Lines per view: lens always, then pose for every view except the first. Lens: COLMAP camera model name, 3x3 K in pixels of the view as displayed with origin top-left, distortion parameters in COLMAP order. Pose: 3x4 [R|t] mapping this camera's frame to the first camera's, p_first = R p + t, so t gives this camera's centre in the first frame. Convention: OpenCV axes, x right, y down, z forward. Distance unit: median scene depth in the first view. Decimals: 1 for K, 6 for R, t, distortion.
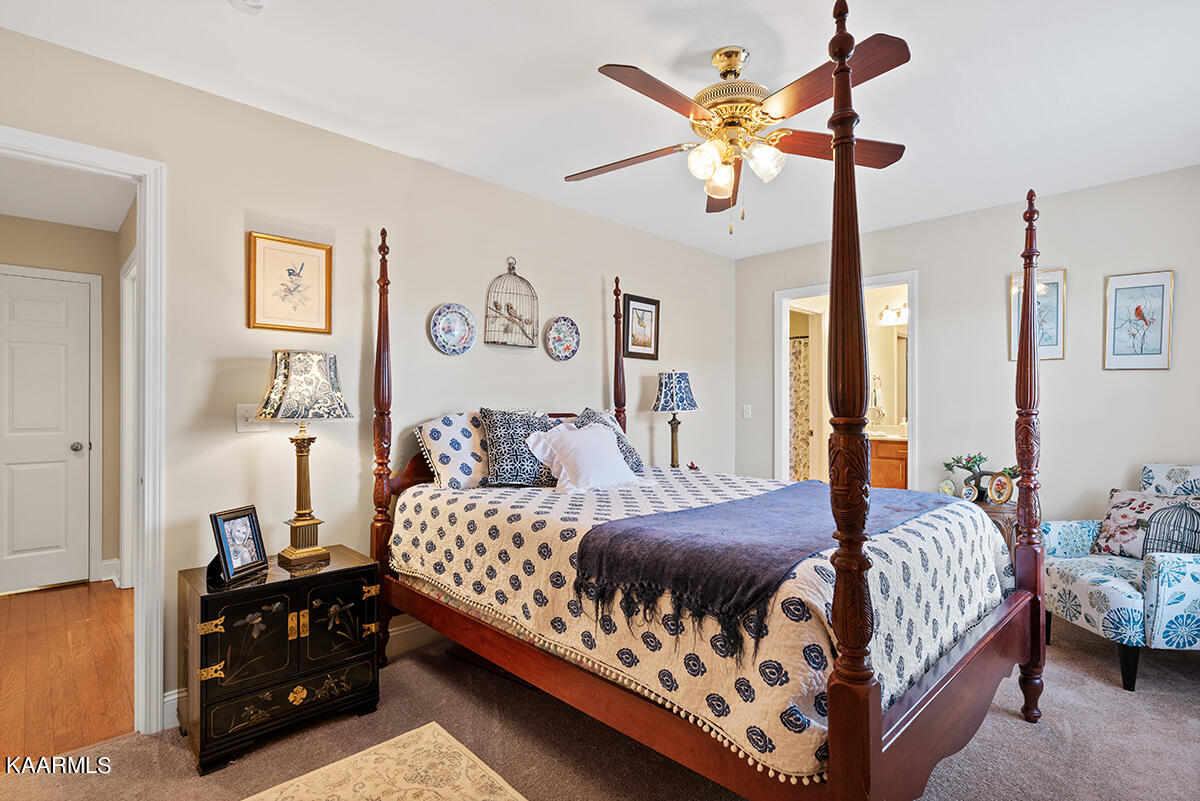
lens RADIAL K [[577.8, 0, 600.0], [0, 577.8, 400.5], [0, 0, 1]] dist [-0.001614, -0.000422]
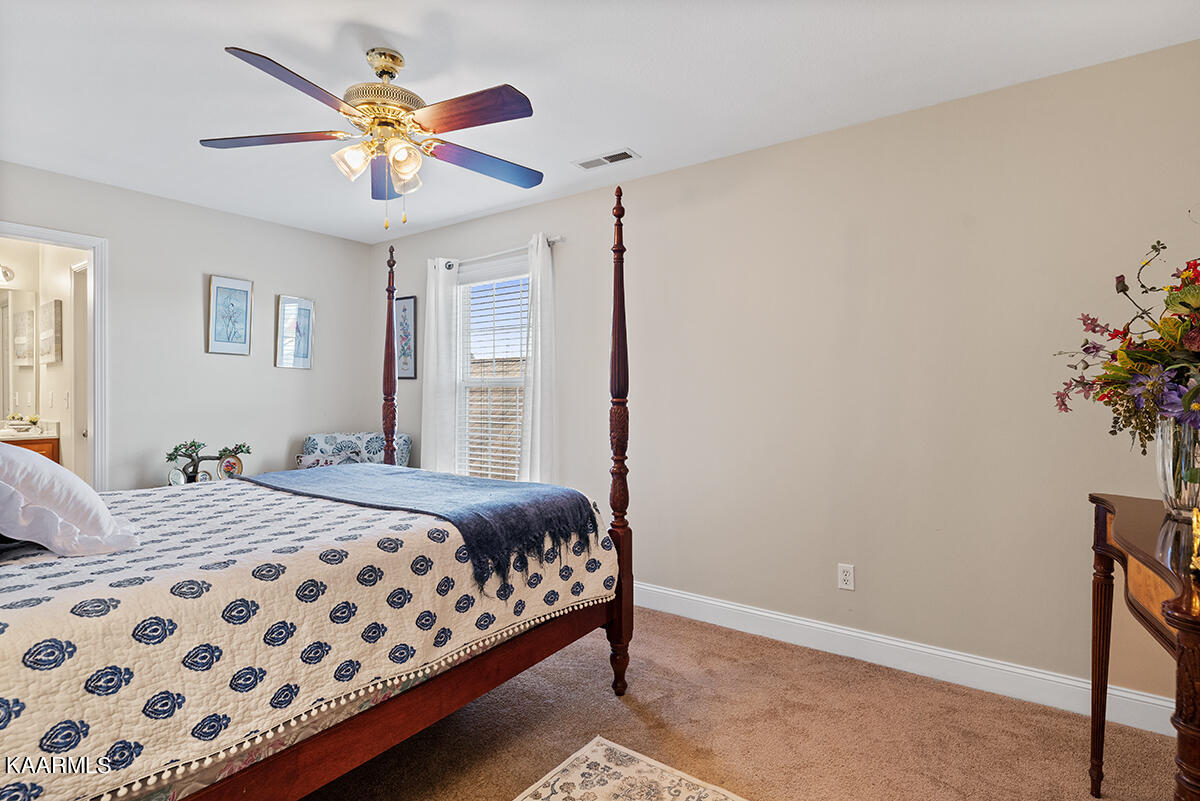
lens RADIAL K [[598.7, 0, 602.2], [0, 598.7, 389.1], [0, 0, 1]] dist [-0.000107, 0.000186]
pose [[-0.176798, 0.005605, 0.984231, -1.070987], [-0.004724, 0.999967, -0.006543, 0.006825], [-0.984236, -0.005806, -0.176766, 0.950874]]
